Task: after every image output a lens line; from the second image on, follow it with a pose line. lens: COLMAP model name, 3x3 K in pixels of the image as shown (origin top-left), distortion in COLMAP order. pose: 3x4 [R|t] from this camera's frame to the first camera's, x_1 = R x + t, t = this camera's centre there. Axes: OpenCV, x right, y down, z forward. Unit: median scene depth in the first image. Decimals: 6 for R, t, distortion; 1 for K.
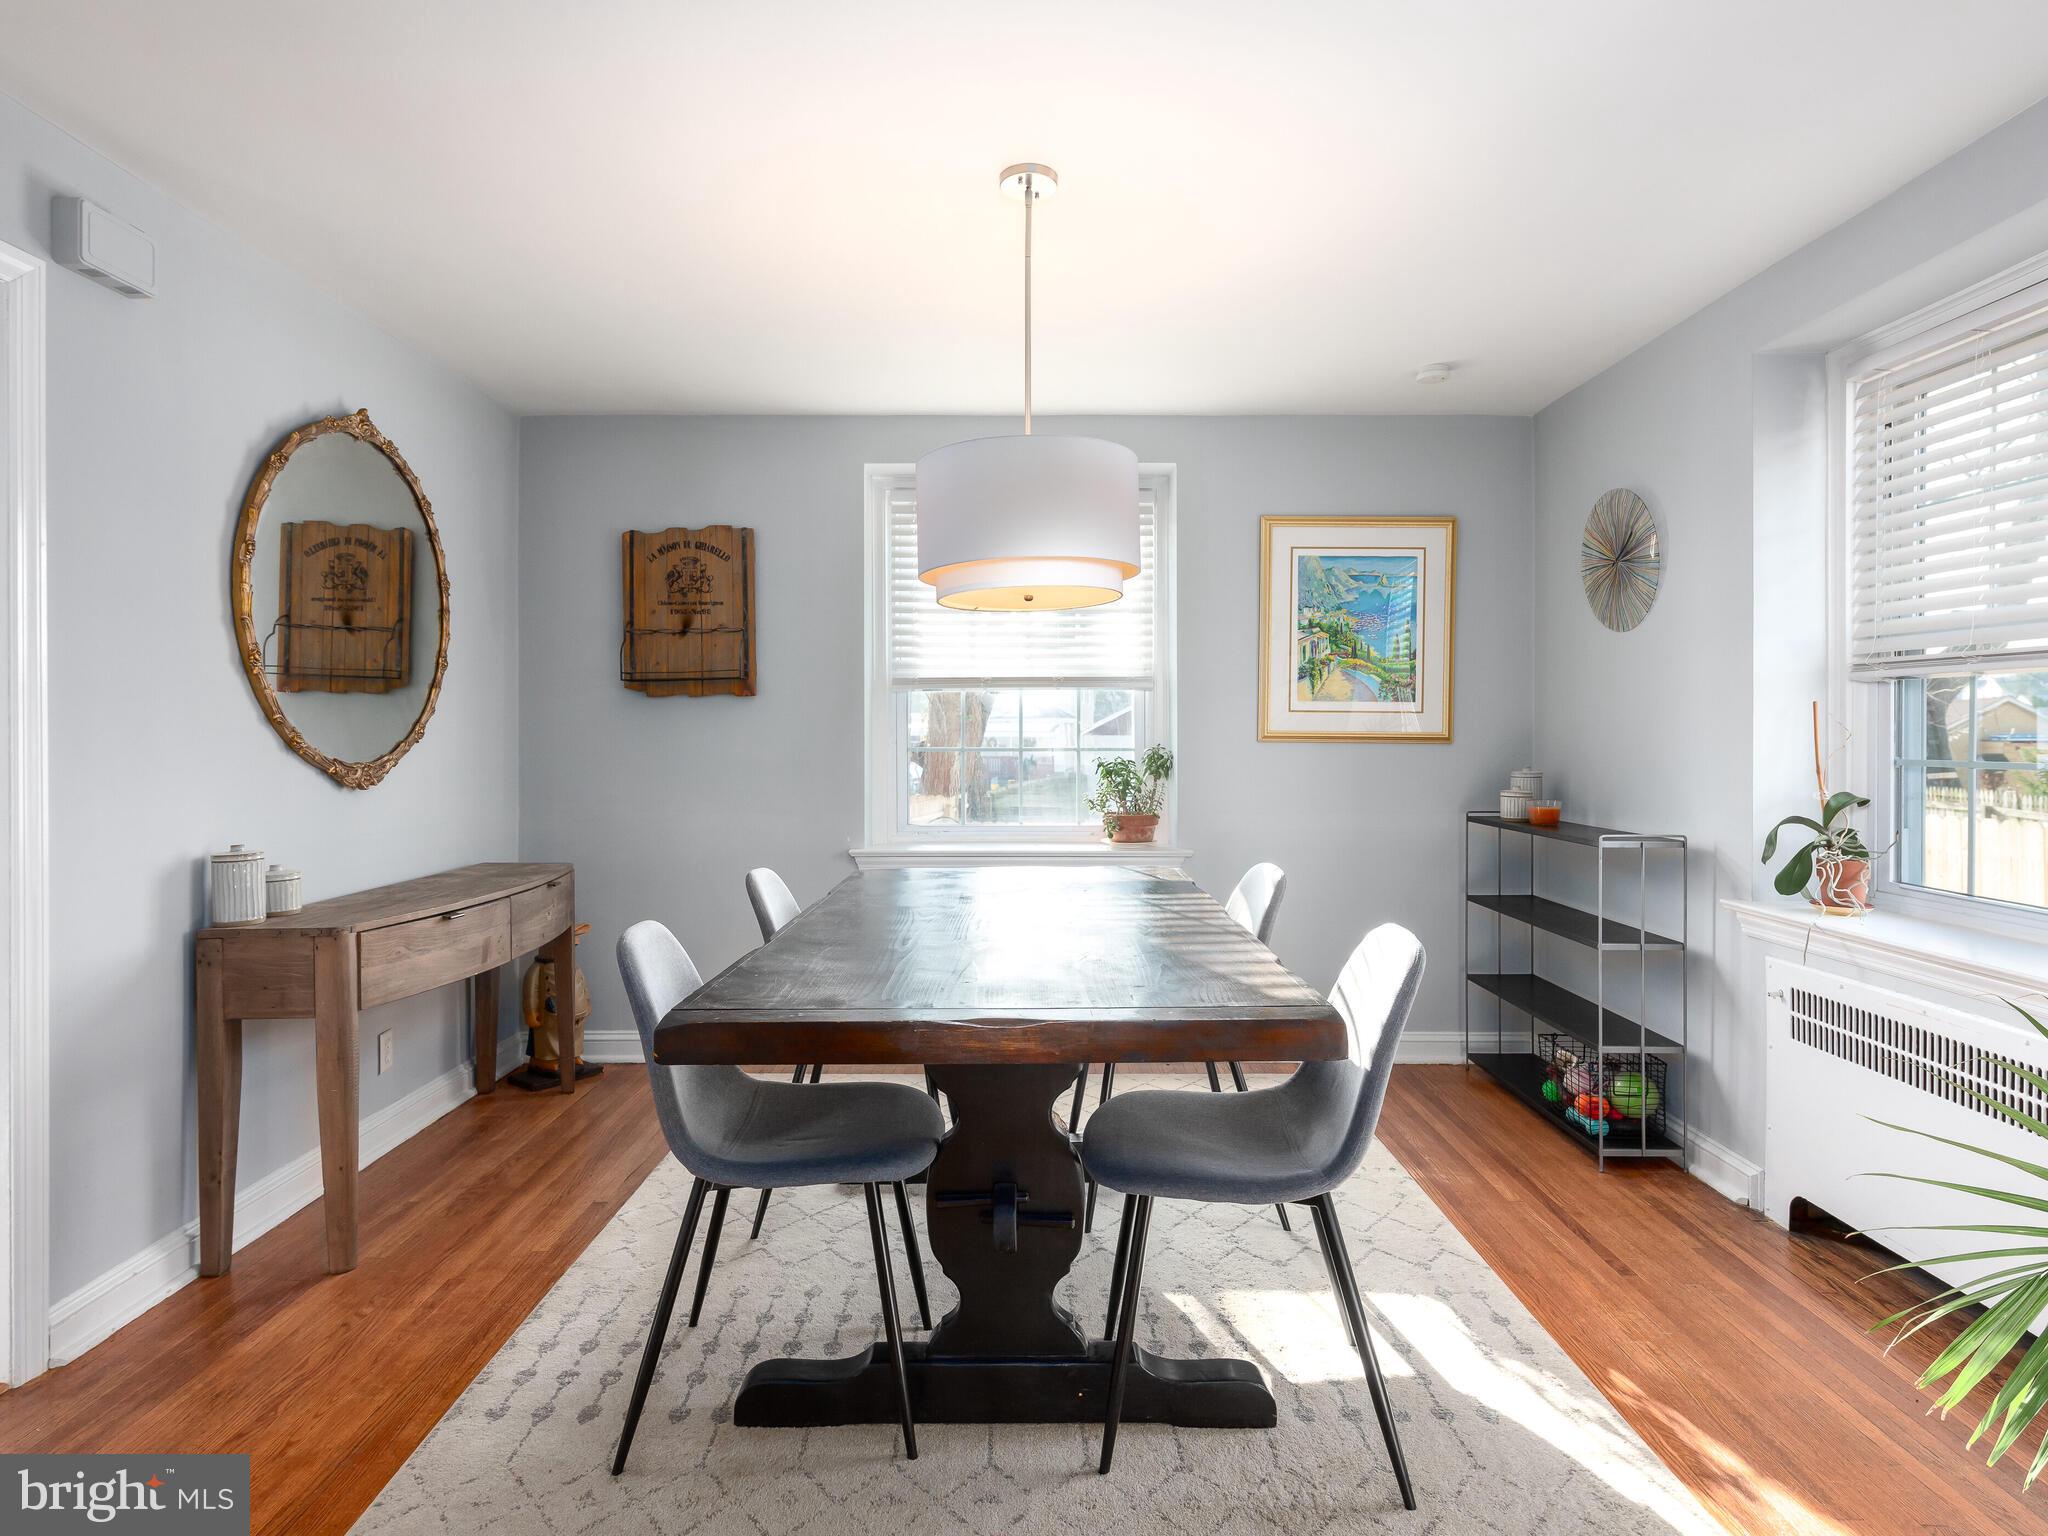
lens RADIAL K [[1097.0, 0, 1026.8], [0, 1097.0, 731.5], [0, 0, 1]] dist [0.004327, 0.000394]
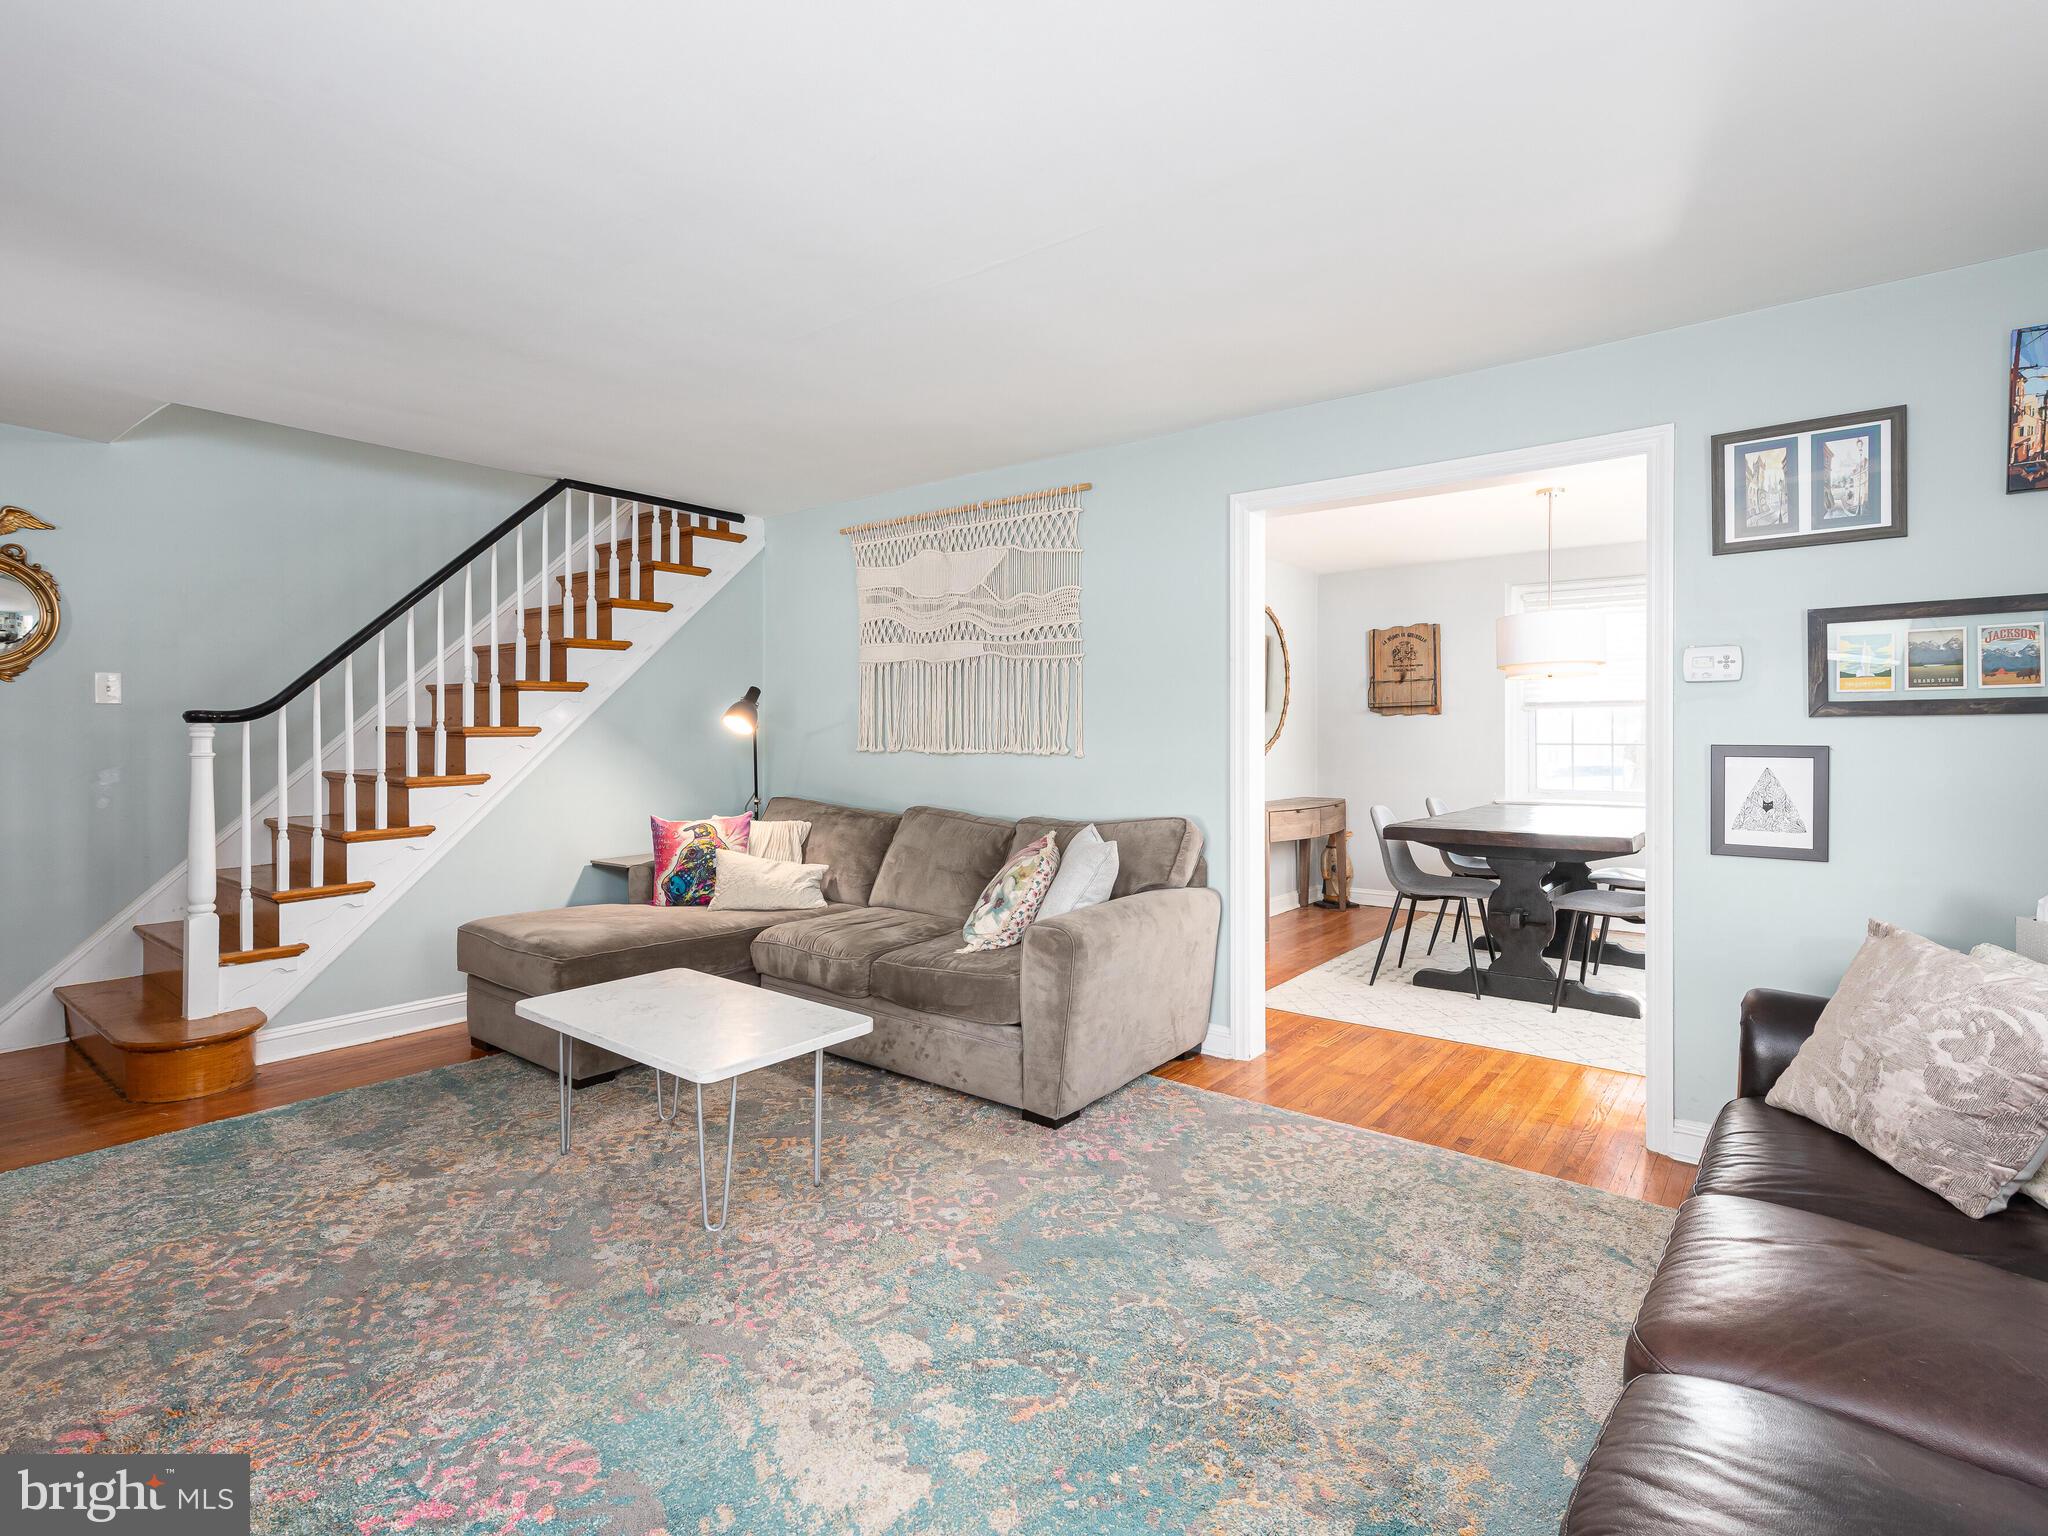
lens RADIAL K [[996.5, 0, 1022.3], [0, 996.5, 730.1], [0, 0, 1]] dist [0.007470, -0.000139]
pose [[0.776698, -0.001692, -0.629871, 0.269784], [0.002809, 0.999996, 0.000777, -0.009289], [0.629867, -0.002373, 0.776699, -0.767698]]
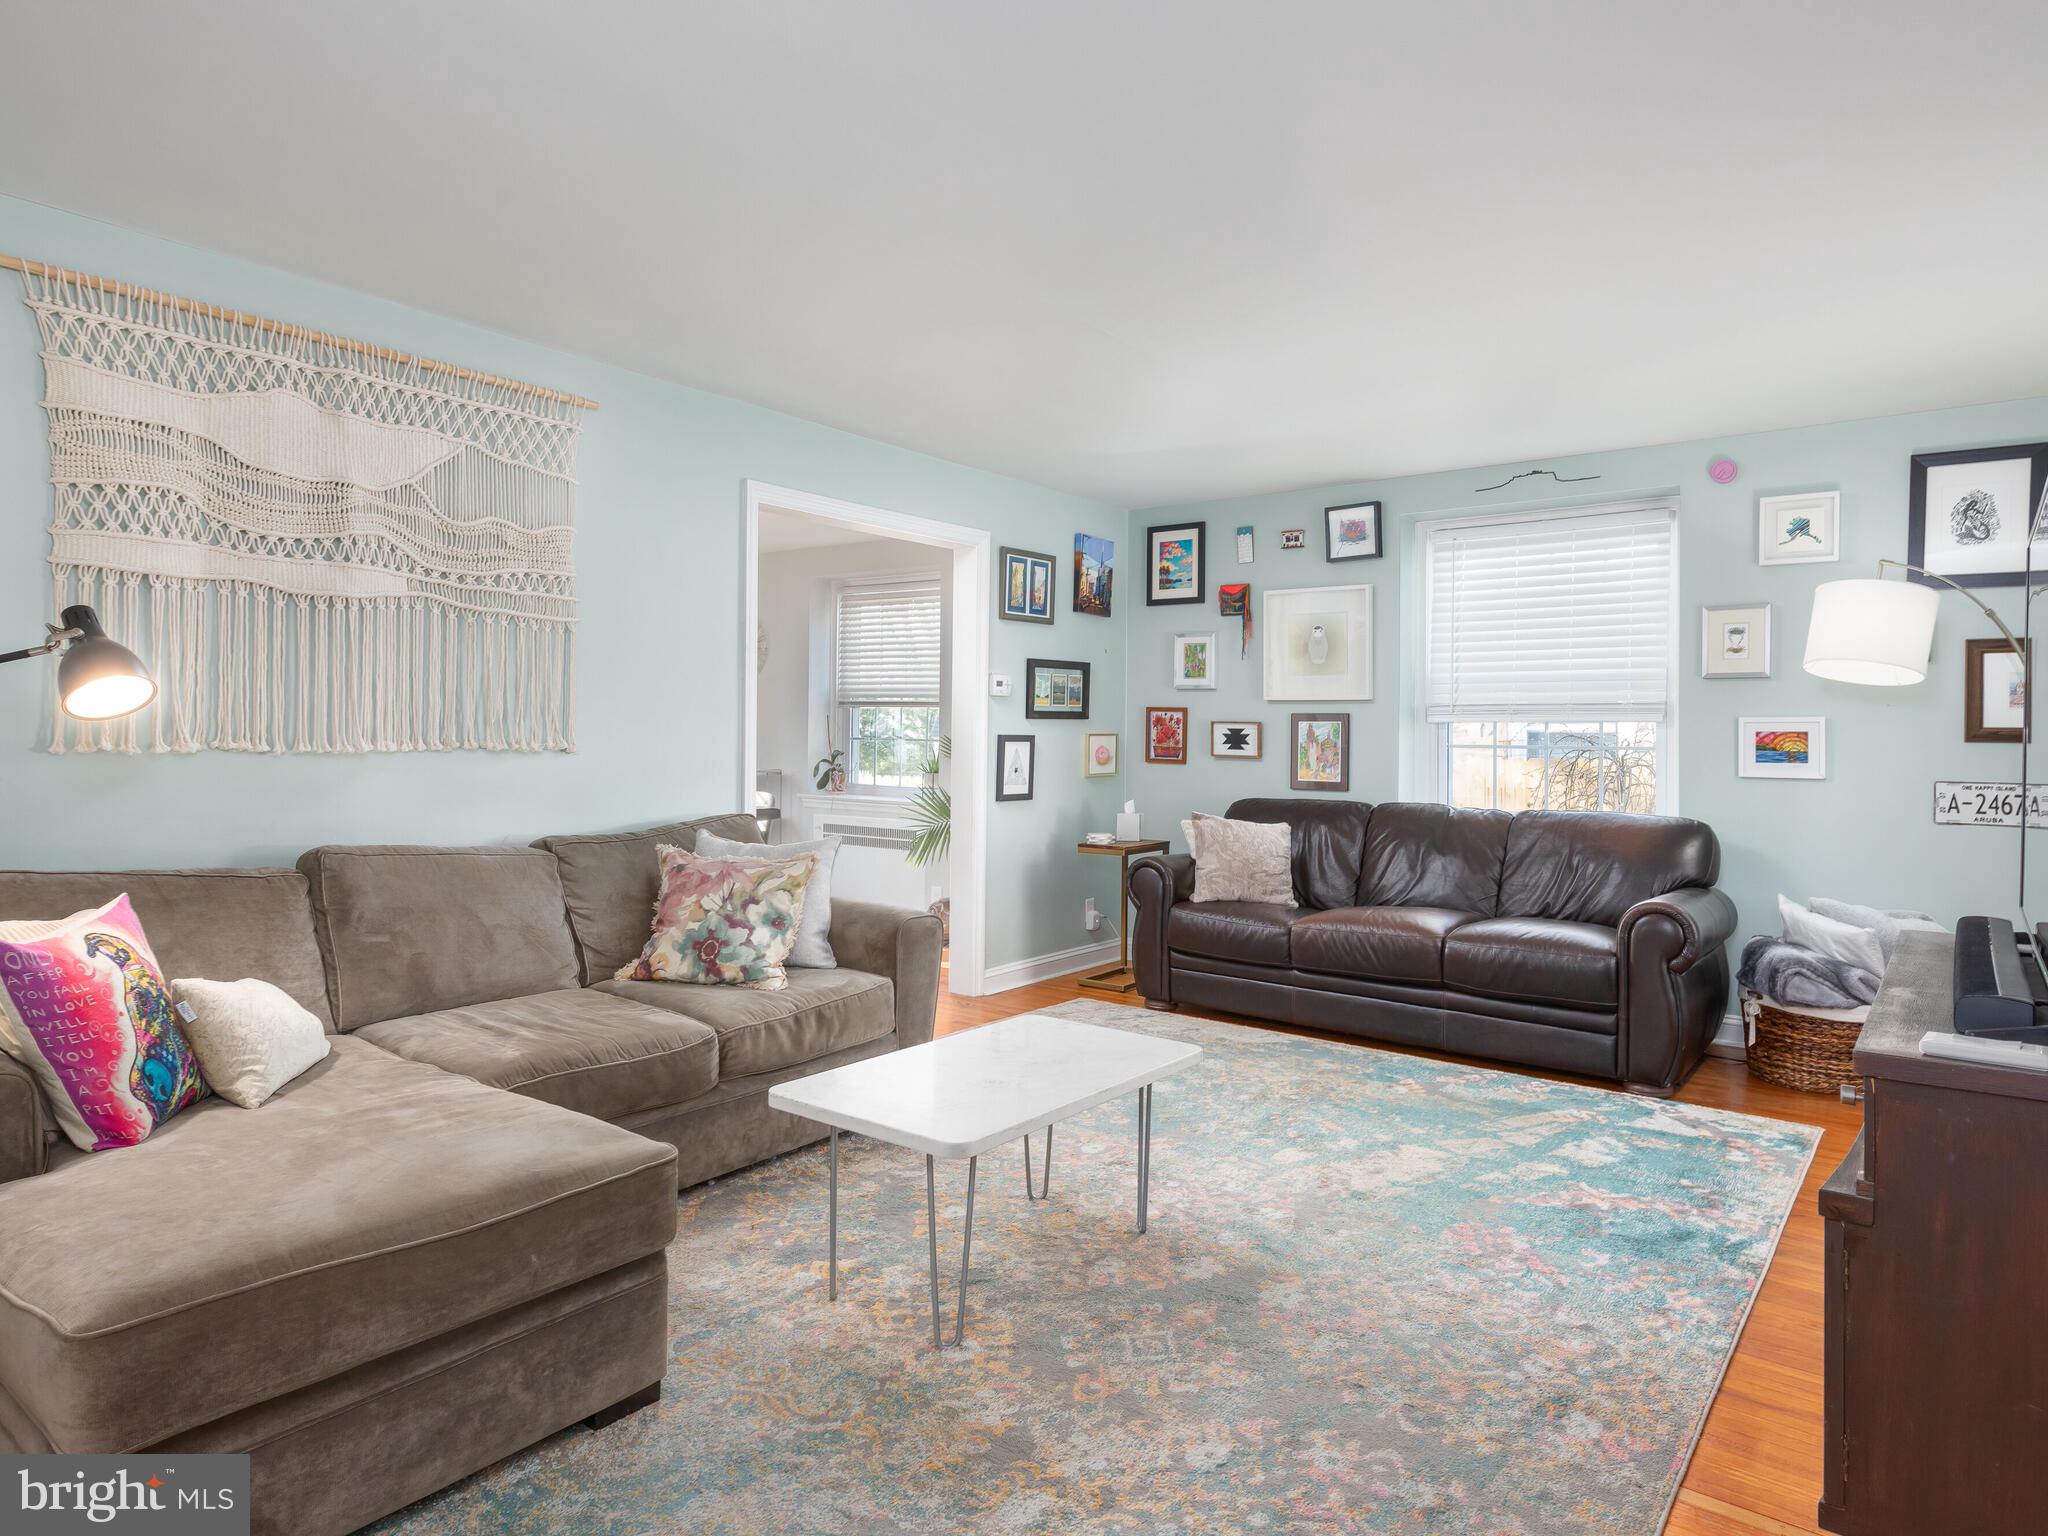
lens RADIAL K [[1214.4, 0, 1022.8], [0, 1214.4, 735.0], [0, 0, 1]] dist [0.003281, 0.000378]
pose [[0.622655, 0.004406, 0.782484, -0.872729], [-0.016802, 0.999829, 0.007740, -0.007959], [-0.782316, -0.017966, 0.622623, -0.807668]]
